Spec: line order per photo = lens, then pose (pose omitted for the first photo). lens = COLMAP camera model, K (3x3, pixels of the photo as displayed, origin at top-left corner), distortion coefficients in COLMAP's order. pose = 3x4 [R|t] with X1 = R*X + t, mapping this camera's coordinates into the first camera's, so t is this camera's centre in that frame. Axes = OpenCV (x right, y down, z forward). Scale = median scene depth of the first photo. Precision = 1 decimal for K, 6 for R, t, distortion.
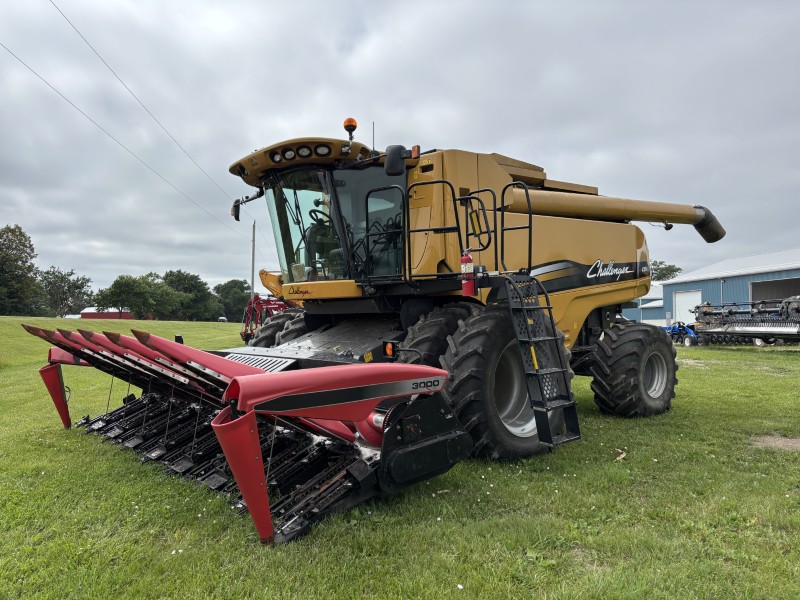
lens RADIAL K [[597.6, 0, 397.7], [0, 597.6, 305.7], [0, 0, 1]] dist [0.044552, -0.003792]
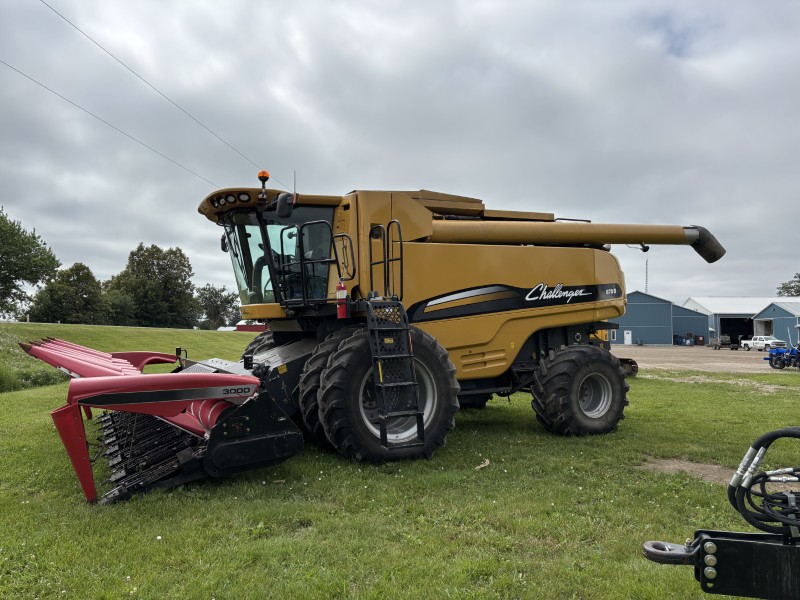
lens RADIAL K [[596.6, 0, 400.0], [0, 596.6, 300.0], [0, 0, 1]] dist [0.133612, -0.198122]
pose [[0.974666, 0.001917, -0.223657, 0.341331], [-0.009577, 0.999404, -0.033169, -0.010247], [0.223460, 0.034471, 0.974103, -0.083646]]
